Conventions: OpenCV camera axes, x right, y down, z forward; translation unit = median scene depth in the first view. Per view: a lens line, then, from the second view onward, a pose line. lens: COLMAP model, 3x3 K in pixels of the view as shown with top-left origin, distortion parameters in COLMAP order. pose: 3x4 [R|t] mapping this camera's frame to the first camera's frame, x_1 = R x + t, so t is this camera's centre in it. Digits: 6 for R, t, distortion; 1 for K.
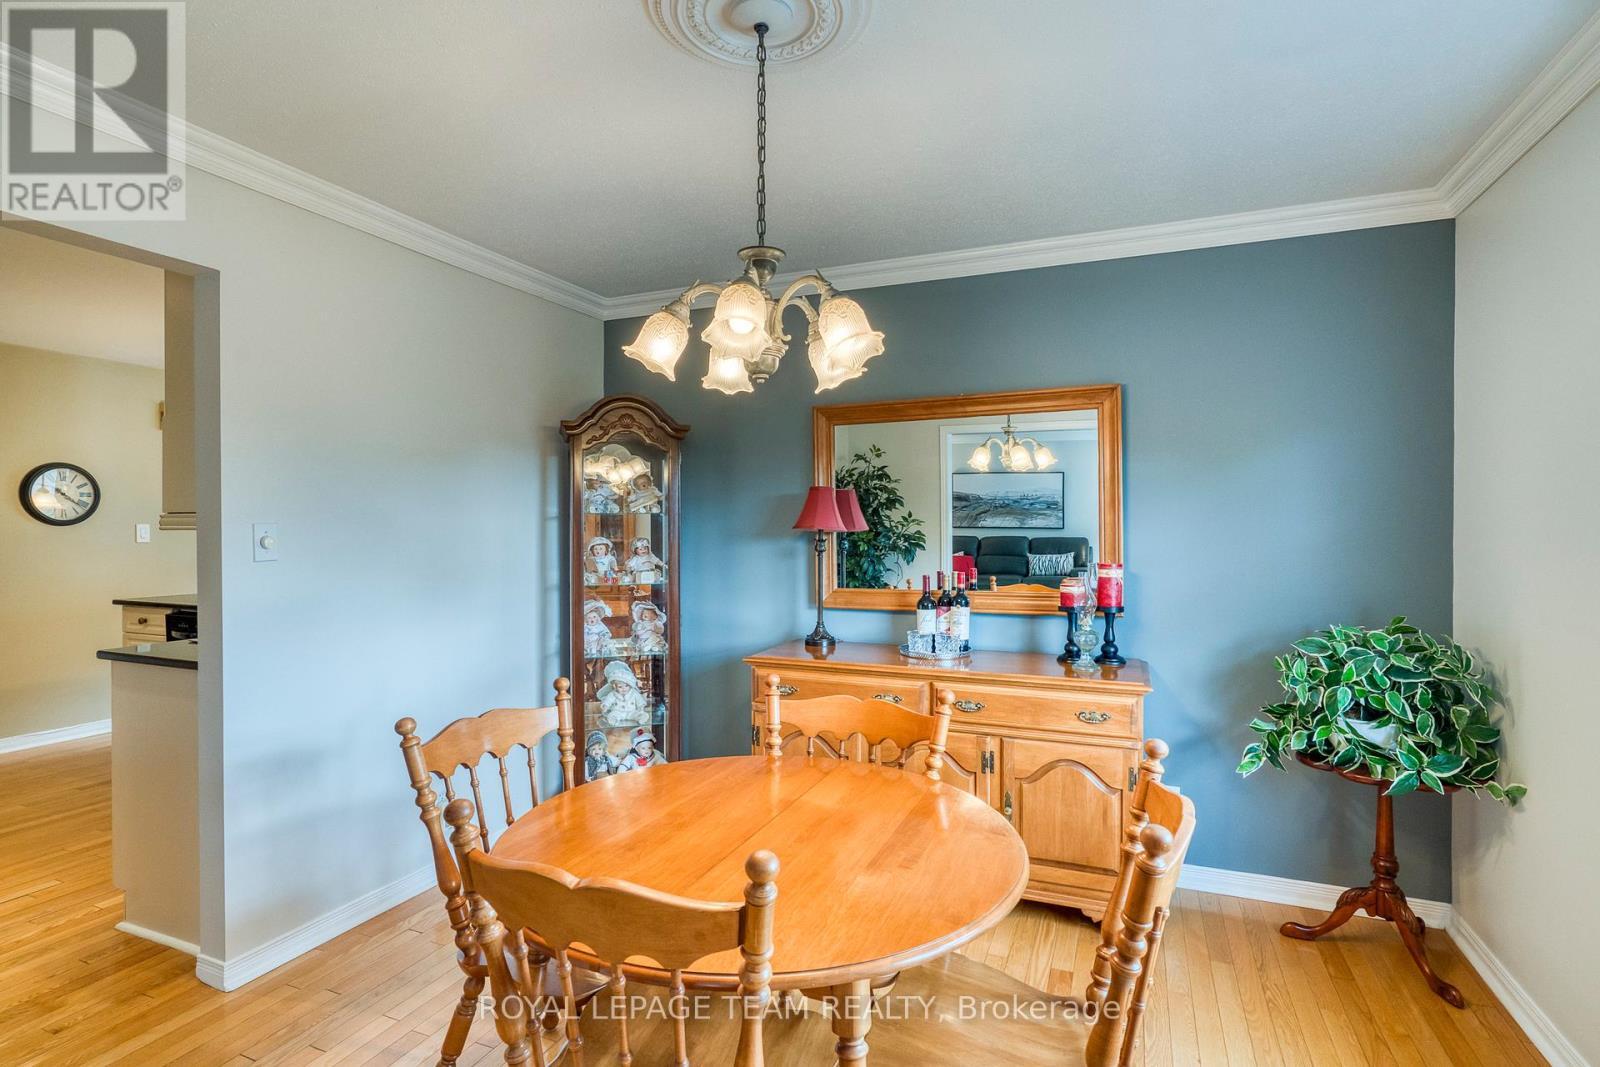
lens RADIAL K [[792.9, 0, 798.1], [0, 792.9, 531.4], [0, 0, 1]] dist [-0.013130, 0.004539]
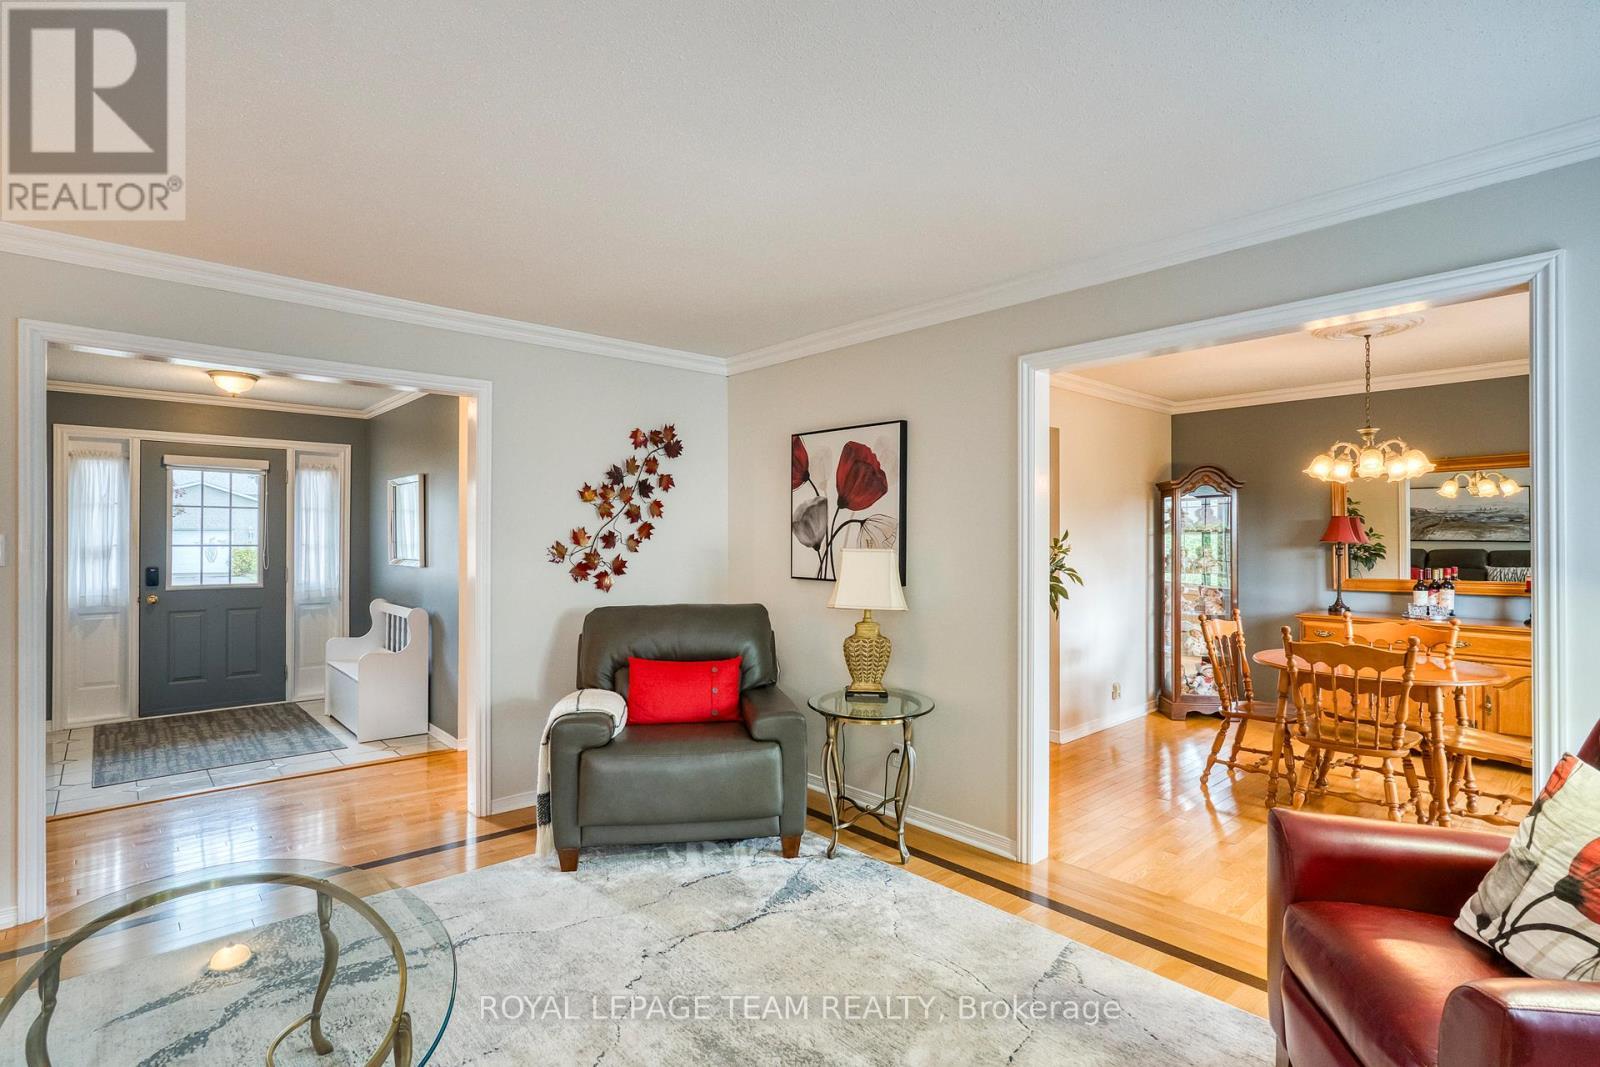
lens RADIAL K [[792.9, 0, 799.4], [0, 792.9, 533.9], [0, 0, 1]] dist [-0.013130, 0.004539]
pose [[0.910358, -0.002378, -0.413815, -0.308255], [-0.002814, 0.999925, -0.011937, 0.003682], [0.413812, 0.012031, 0.910283, -0.936821]]
